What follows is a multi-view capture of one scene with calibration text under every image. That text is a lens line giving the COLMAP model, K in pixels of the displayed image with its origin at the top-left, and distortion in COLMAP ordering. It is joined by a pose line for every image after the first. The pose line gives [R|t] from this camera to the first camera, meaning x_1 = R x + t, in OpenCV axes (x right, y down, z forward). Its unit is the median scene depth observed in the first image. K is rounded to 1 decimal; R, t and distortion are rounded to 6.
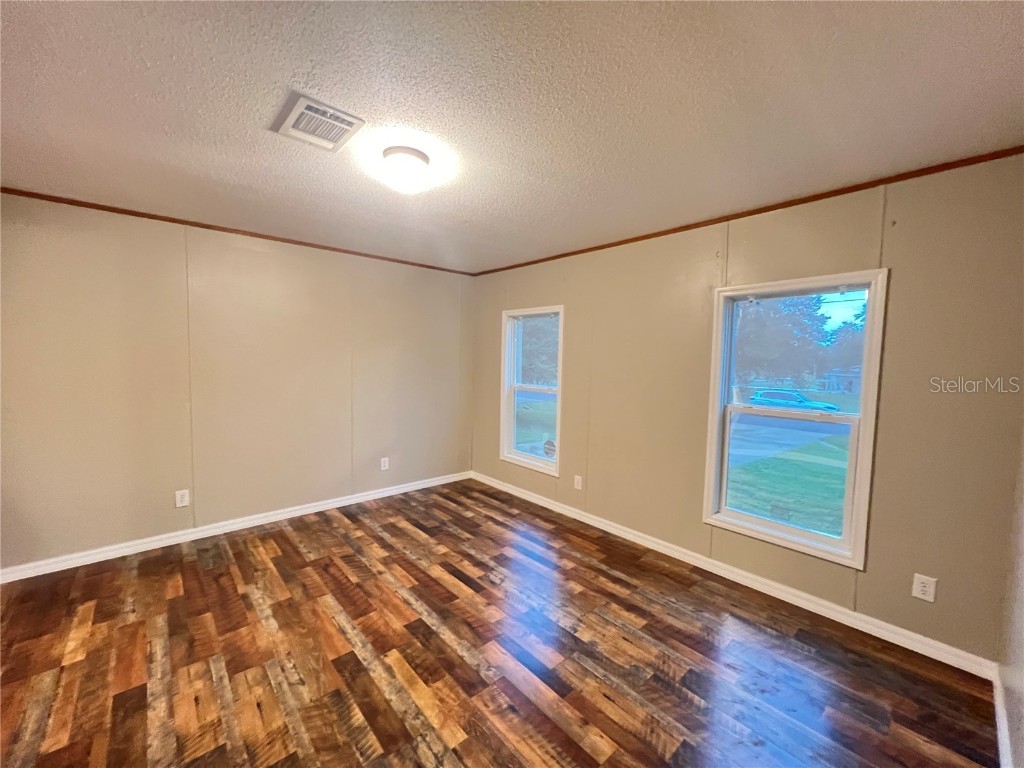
lens RADIAL K [[409.4, 0, 511.6], [0, 409.4, 379.2], [0, 0, 1]] dist [-0.001612, 0.000073]
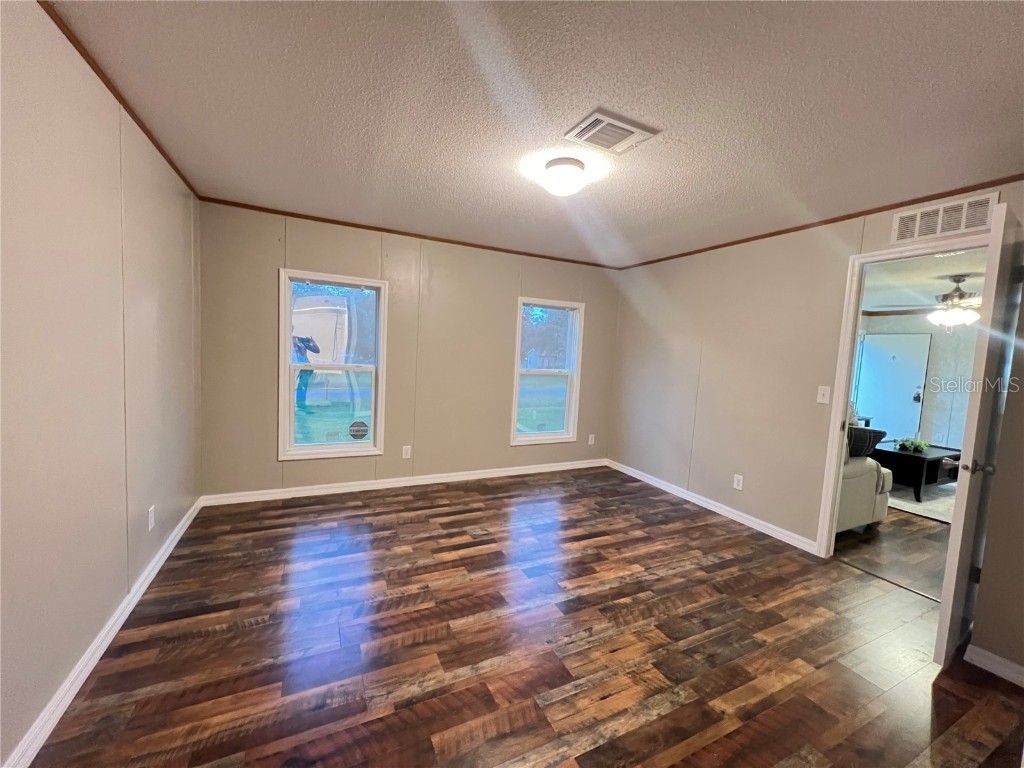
lens RADIAL K [[409.4, 0, 521.1], [0, 409.4, 377.0], [0, 0, 1]] dist [-0.001612, 0.000073]
pose [[0.261208, -0.068761, 0.962830, -1.157793], [0.008115, 0.997581, 0.069041, -0.020988], [-0.965248, -0.010221, 0.261135, 0.648180]]
